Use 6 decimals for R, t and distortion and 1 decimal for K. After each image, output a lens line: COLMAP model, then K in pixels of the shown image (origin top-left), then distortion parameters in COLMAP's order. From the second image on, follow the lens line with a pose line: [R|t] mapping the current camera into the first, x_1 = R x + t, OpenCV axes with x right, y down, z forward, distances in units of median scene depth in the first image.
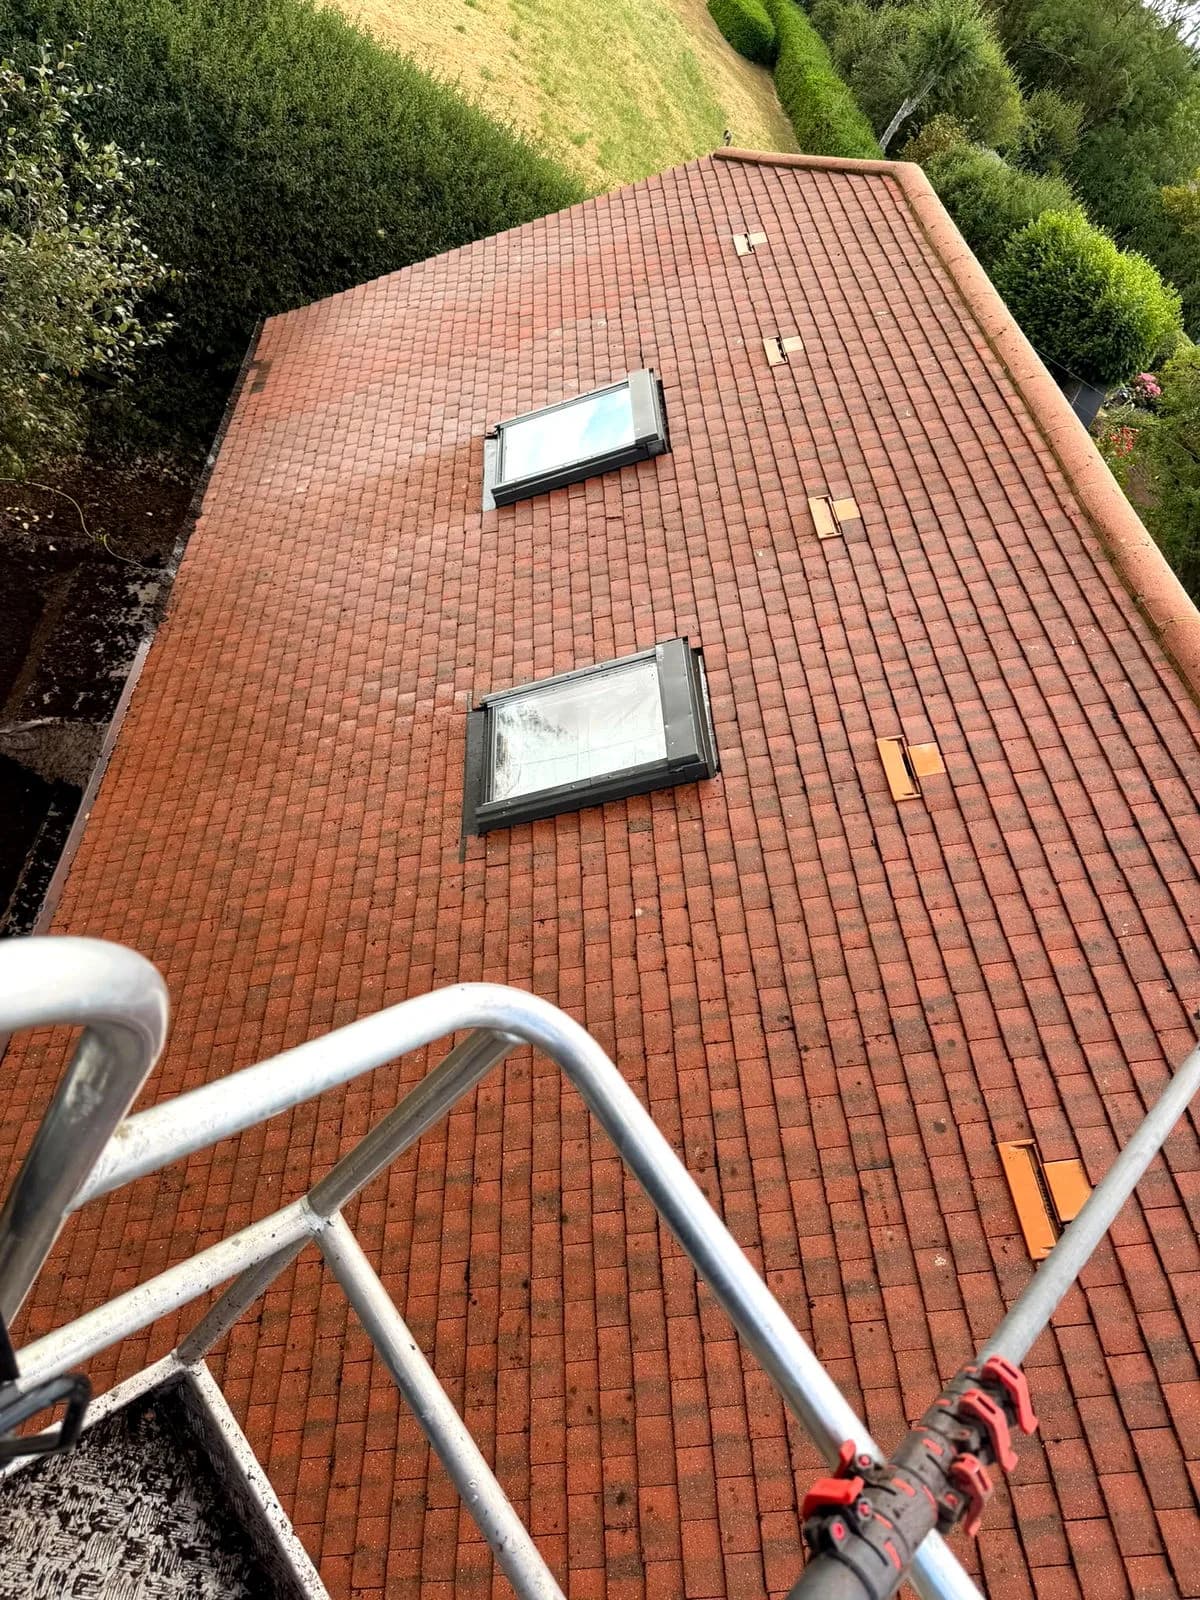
lens RADIAL K [[1180.6, 0, 600.0], [0, 1180.6, 800.0], [0, 0, 1]] dist [-0.003665, 0.000417]
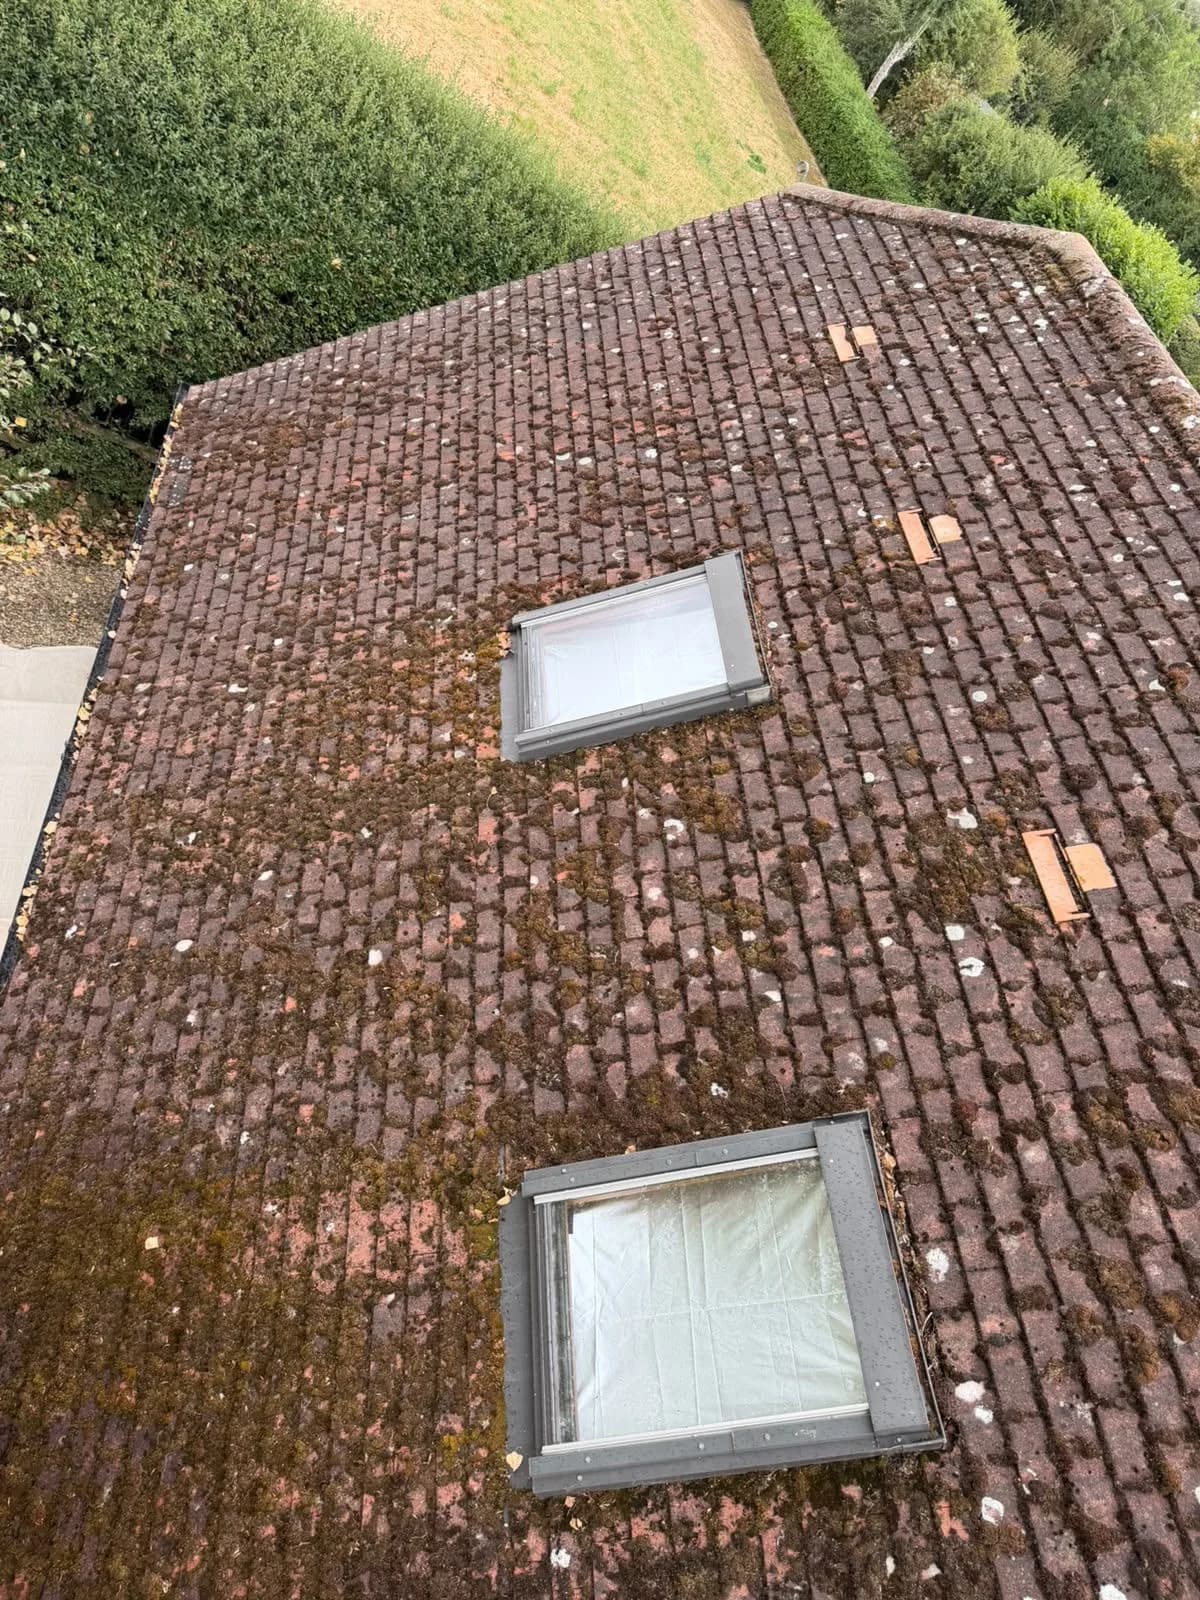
lens RADIAL K [[1159.3, 0, 600.0], [0, 1159.3, 800.0], [0, 0, 1]] dist [-0.003595, -0.008176]
pose [[0.999187, -0.006697, 0.039767, -0.017810], [0.004239, 0.998094, 0.061566, -0.070414], [-0.040103, -0.061347, 0.997311, 0.082597]]
